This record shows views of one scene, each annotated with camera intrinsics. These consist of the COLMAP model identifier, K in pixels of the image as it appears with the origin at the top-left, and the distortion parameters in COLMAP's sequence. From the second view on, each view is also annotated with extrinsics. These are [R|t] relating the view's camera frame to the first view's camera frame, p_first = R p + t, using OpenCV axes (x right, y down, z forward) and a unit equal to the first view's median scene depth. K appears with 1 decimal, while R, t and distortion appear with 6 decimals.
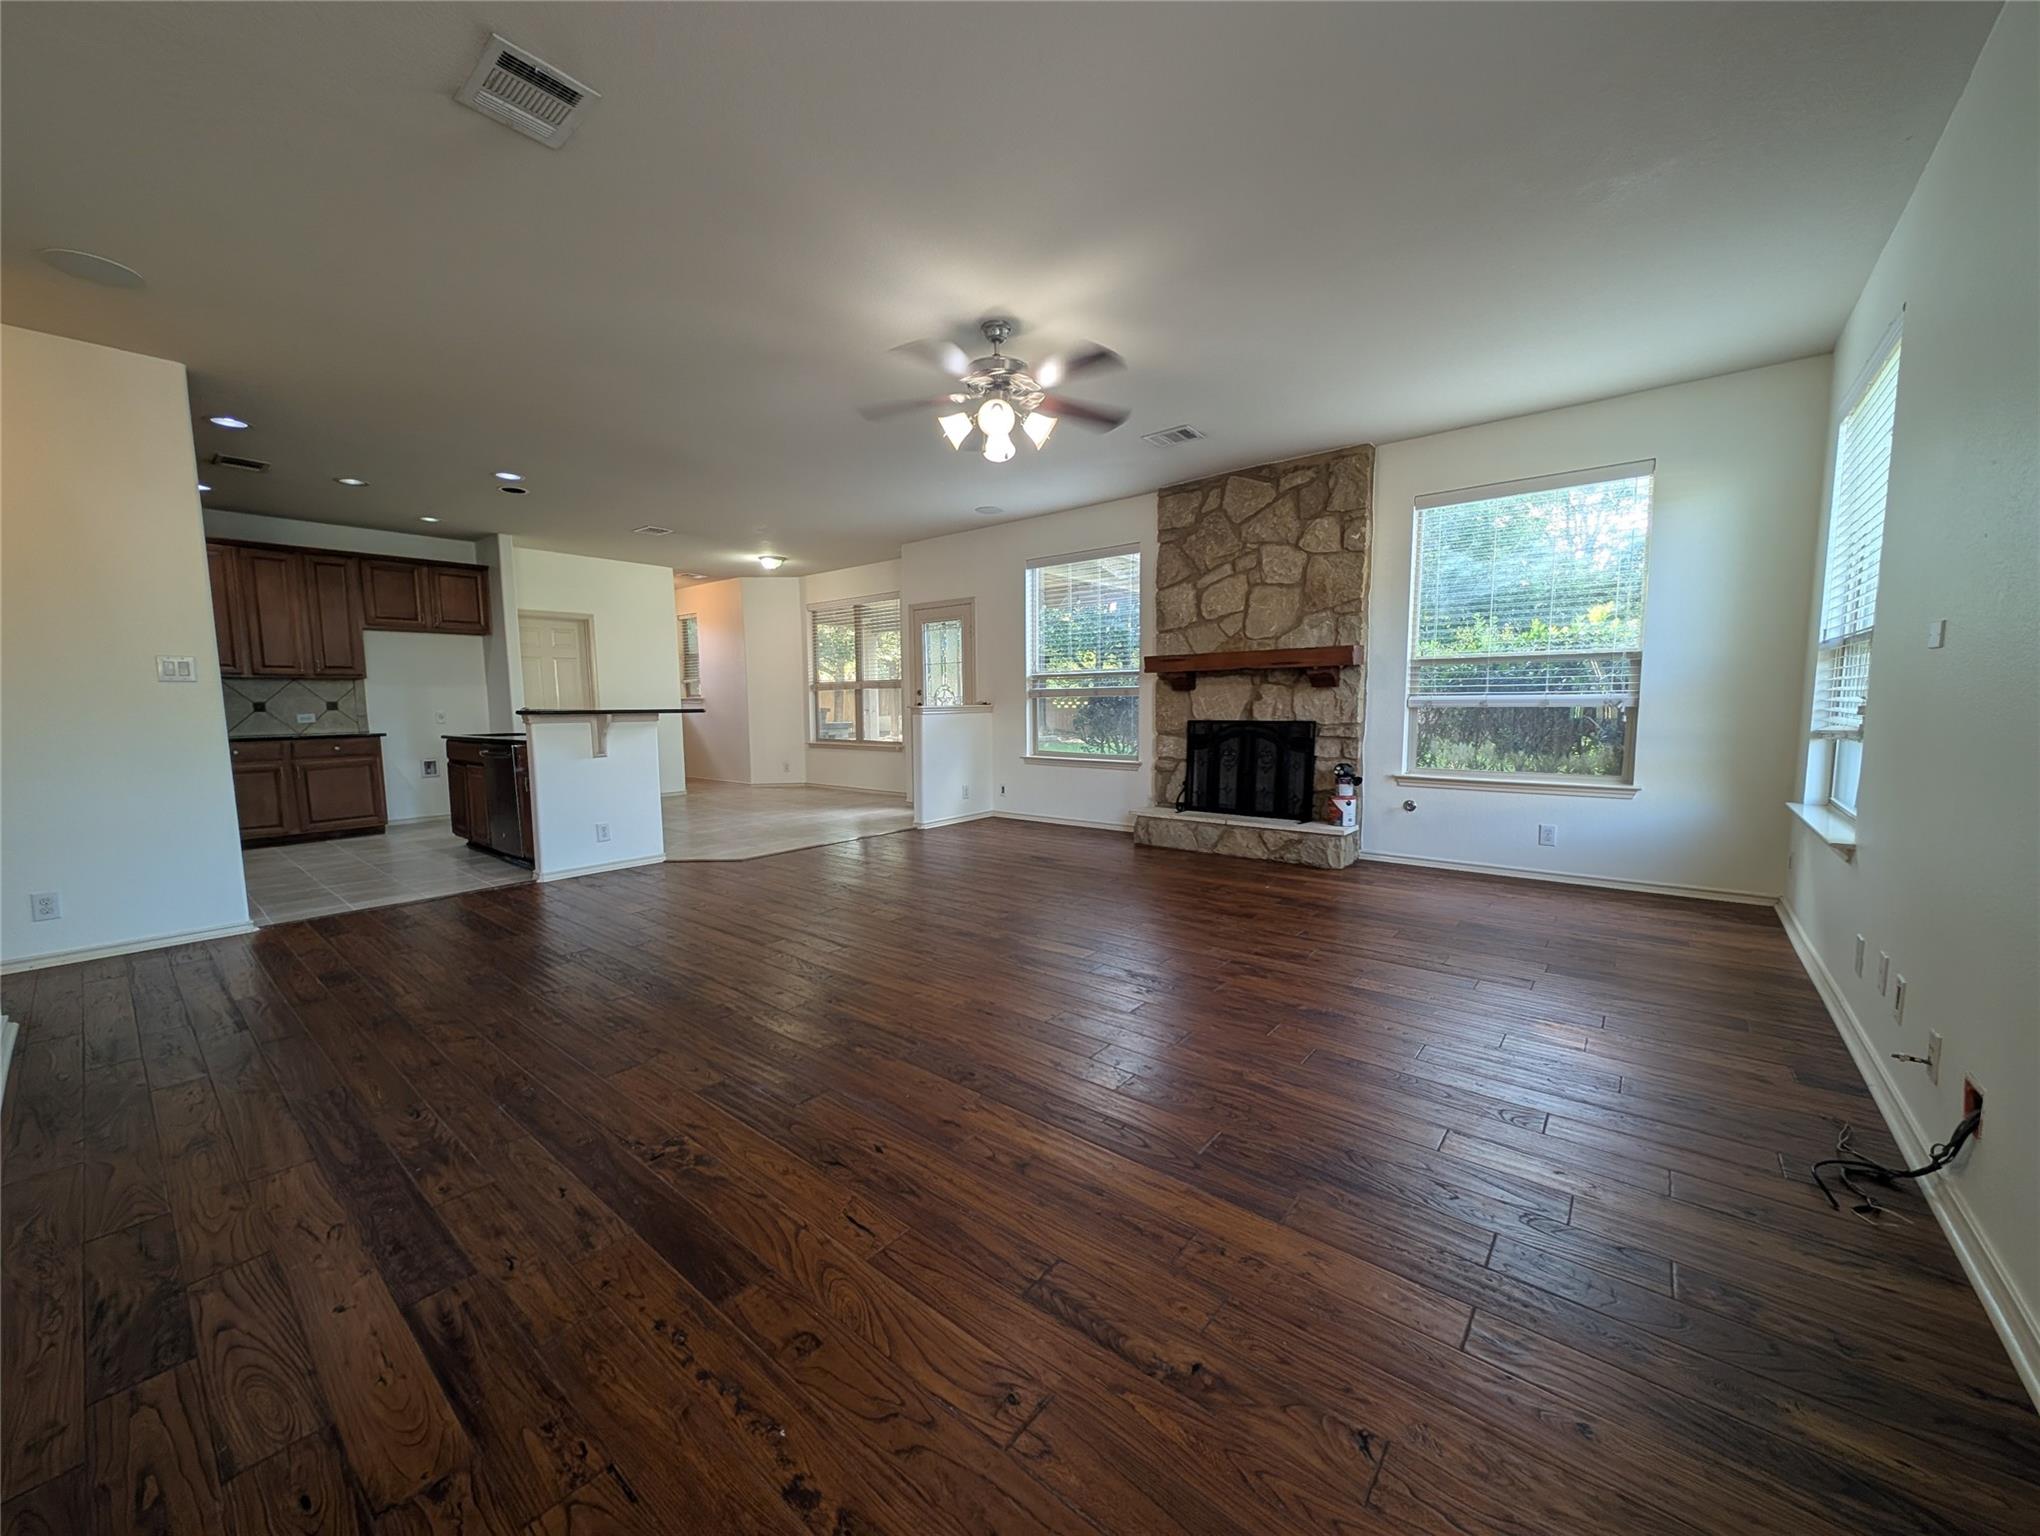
lens RADIAL K [[770.2, 0, 1017.1], [0, 770.2, 777.6], [0, 0, 1]] dist [0.007218, -0.003356]
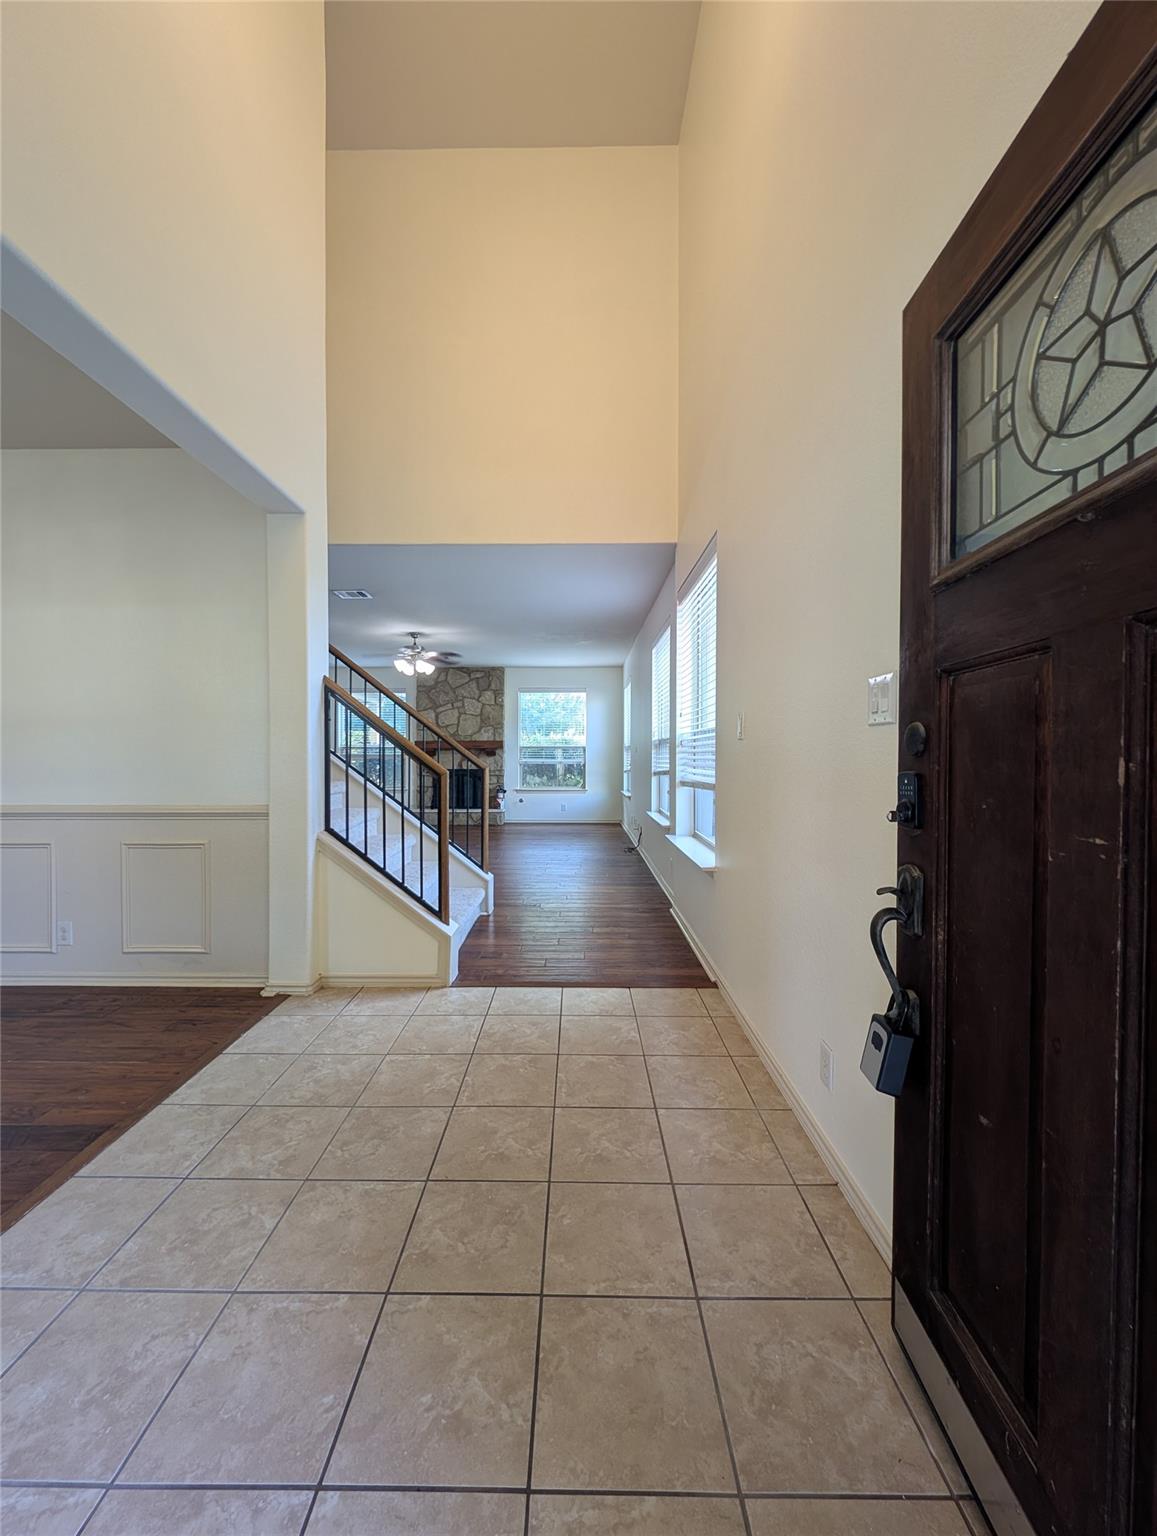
lens RADIAL K [[579.9, 0, 568.9], [0, 579.9, 765.3], [0, 0, 1]] dist [0.007218, -0.003356]
pose [[0.779416, 0.003564, 0.626496, -0.567151], [0.051794, 0.996194, -0.070104, 0.059050], [-0.624362, 0.087089, 0.776266, -0.614926]]
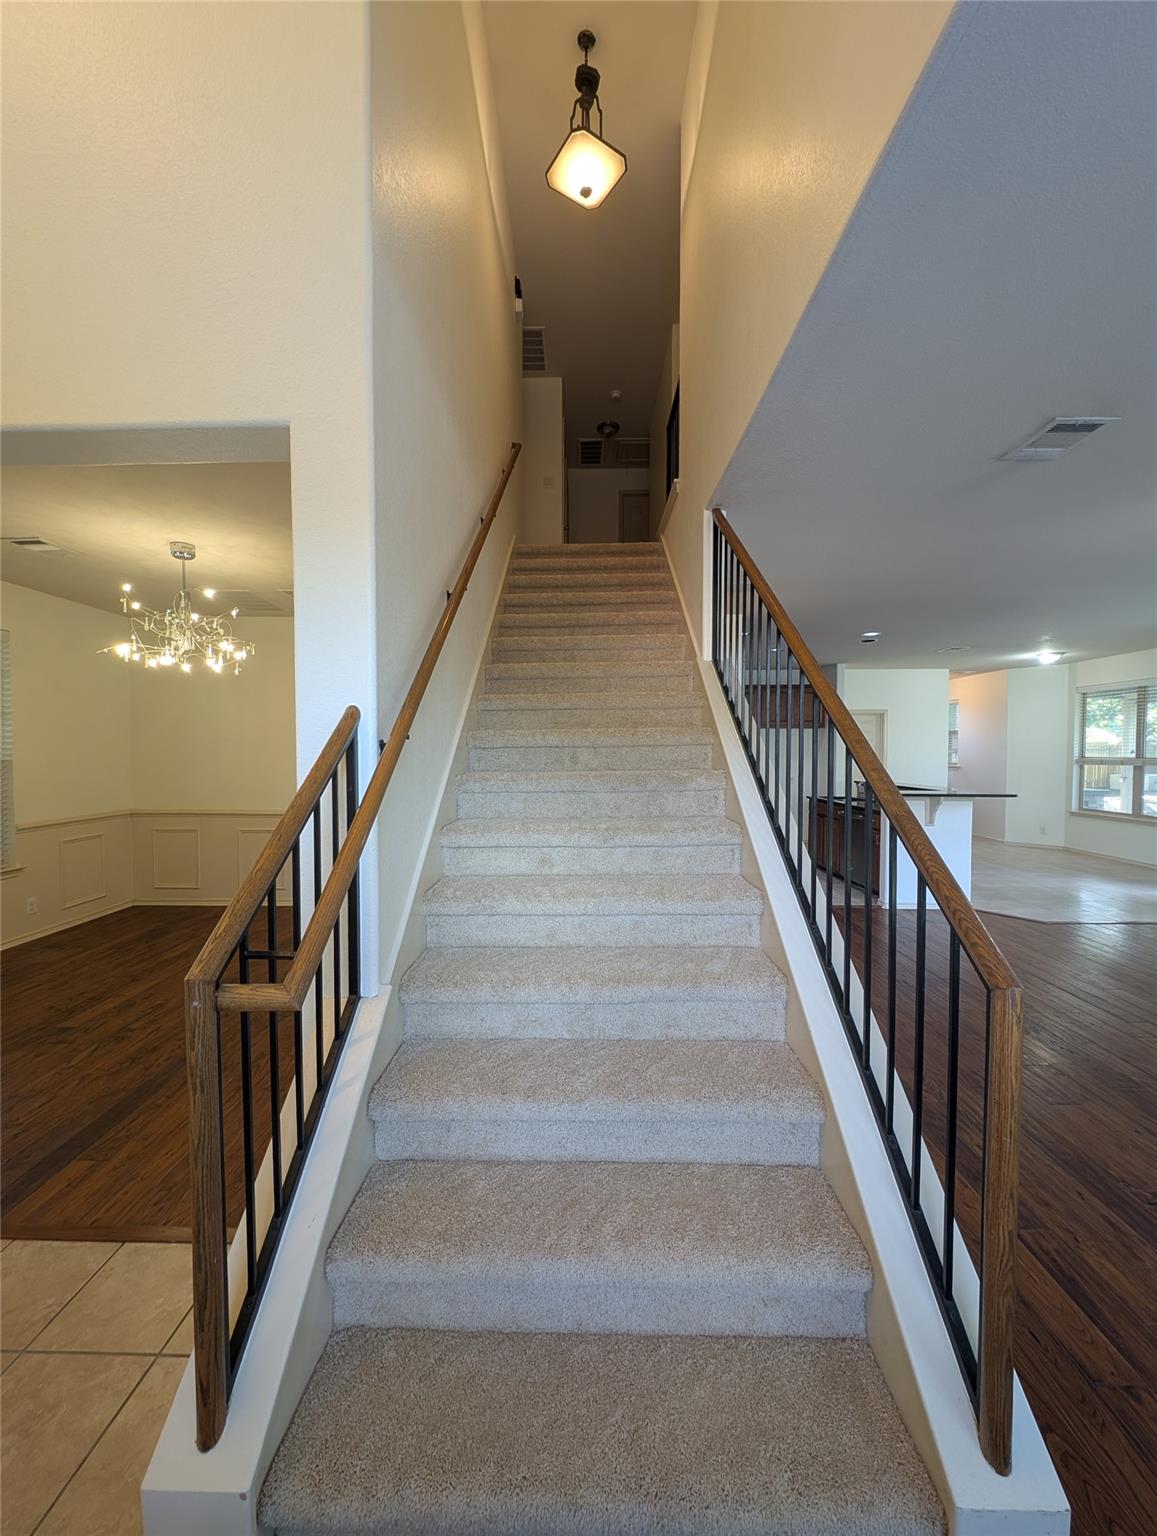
lens RADIAL K [[579.9, 0, 568.9], [0, 579.9, 765.3], [0, 0, 1]] dist [0.007218, -0.003356]
pose [[0.619305, 0.031502, -0.784518, -0.113077], [-0.085999, 0.995905, -0.027899, -0.045924], [0.780426, 0.084746, 0.619478, -0.150674]]
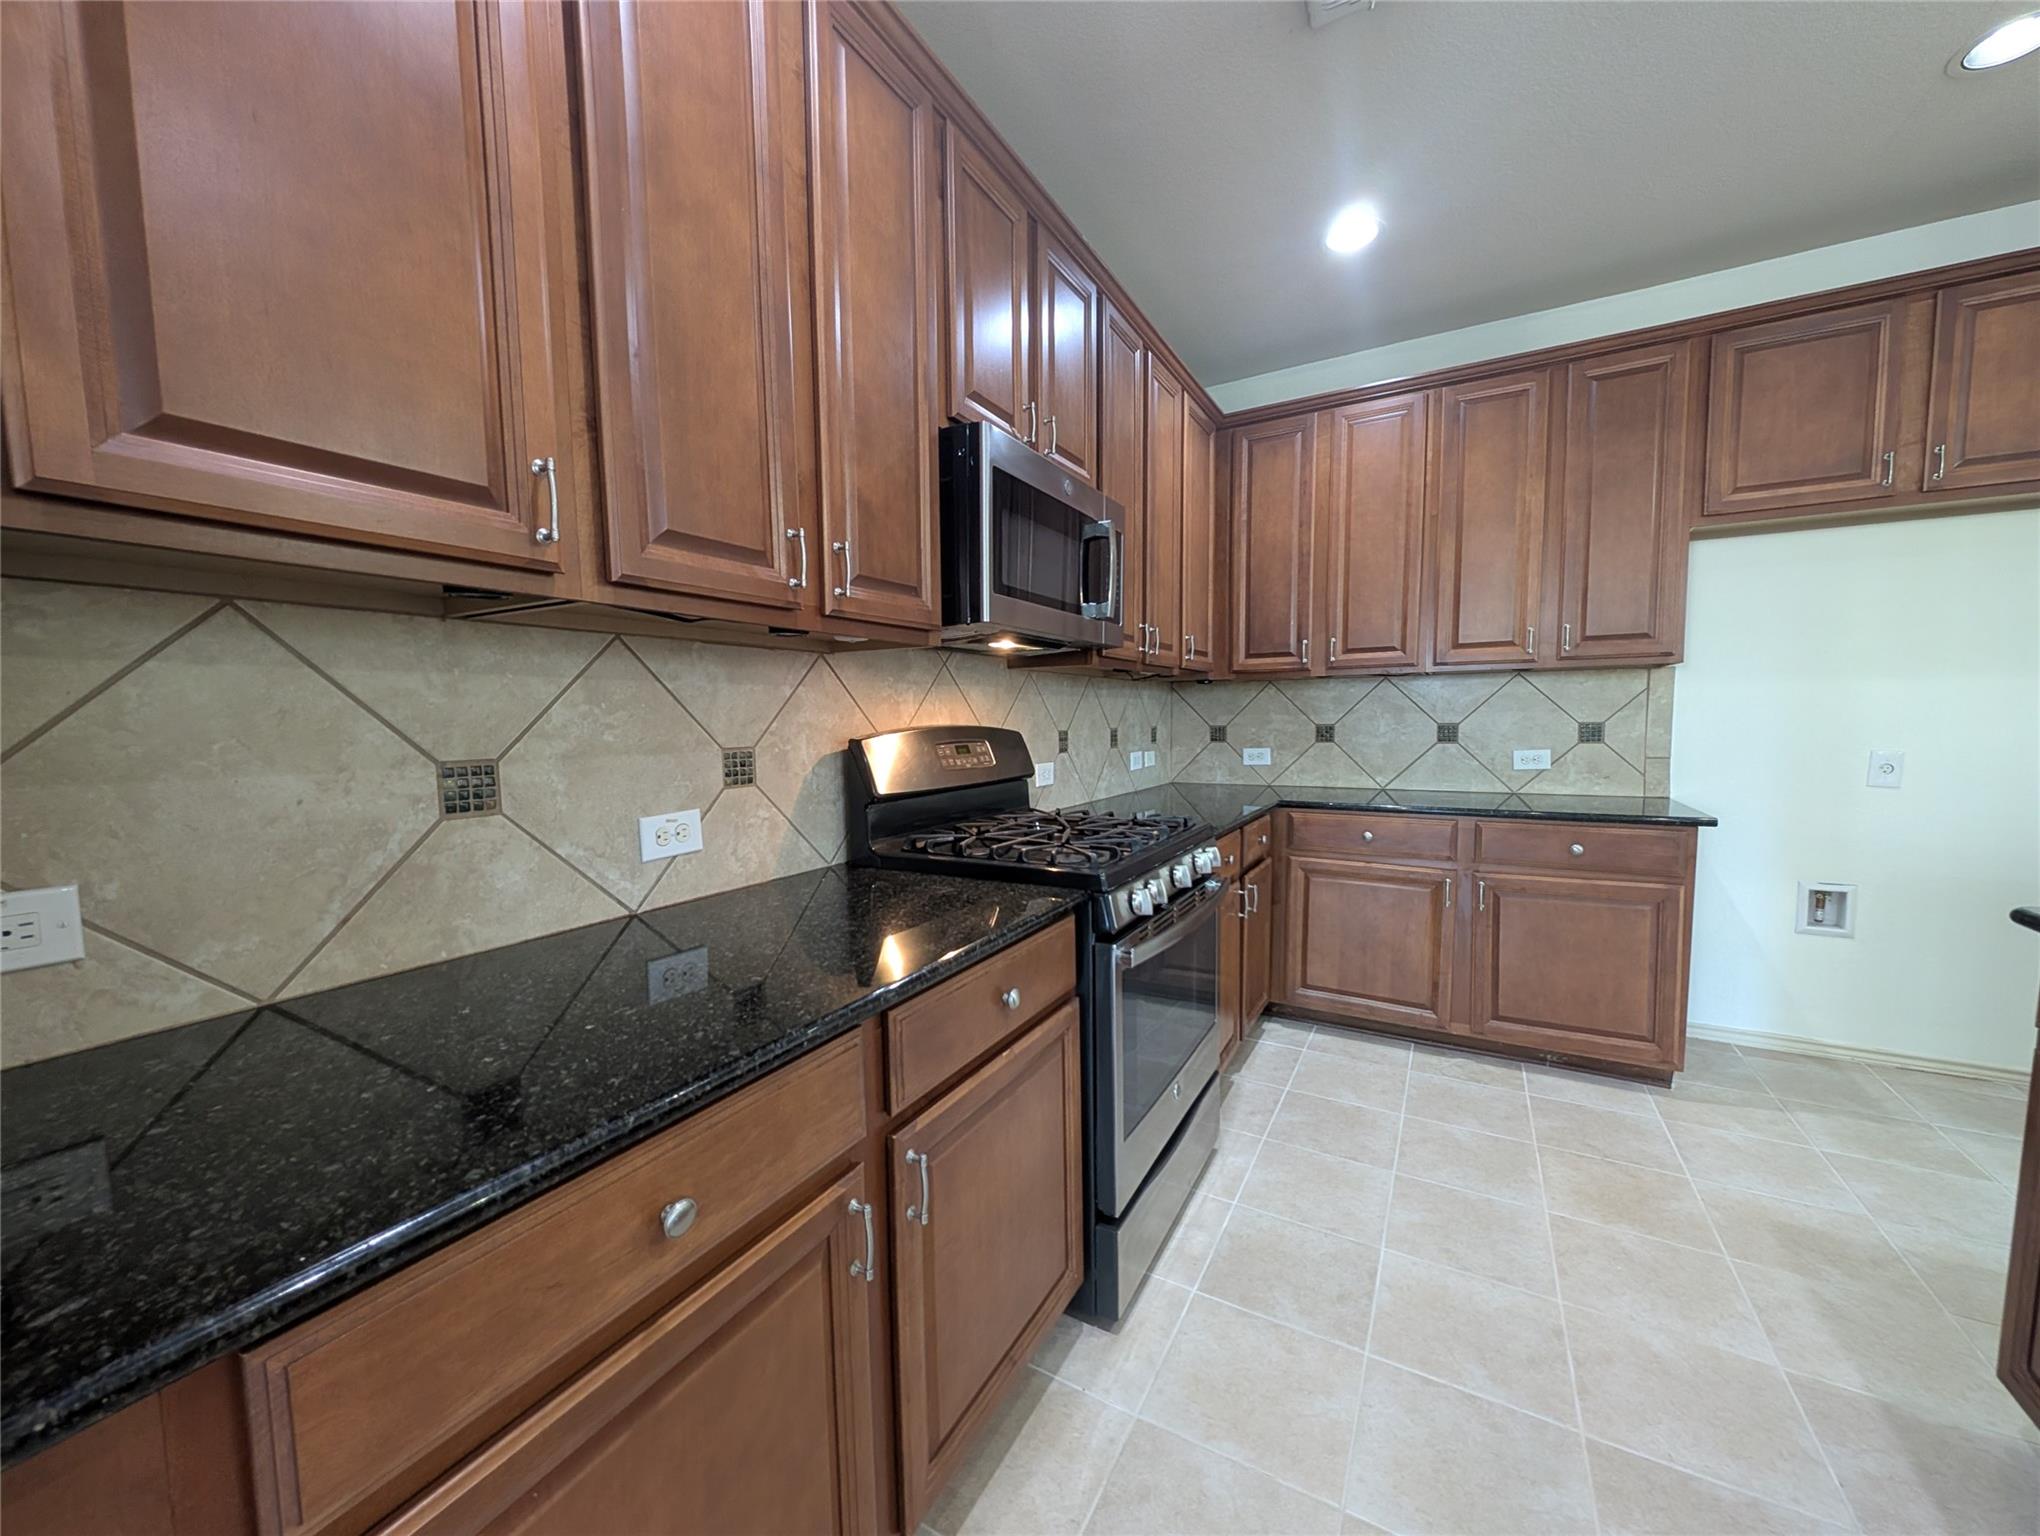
lens RADIAL K [[767.5, 0, 1008.3], [0, 767.5, 778.0], [0, 0, 1]] dist [0.002073, -0.002583]
pose [[0.165142, 0.086793, -0.982443, -0.642945], [-0.087610, 0.993474, 0.073041, -0.086684], [0.982371, 0.074009, 0.171668, 0.757976]]
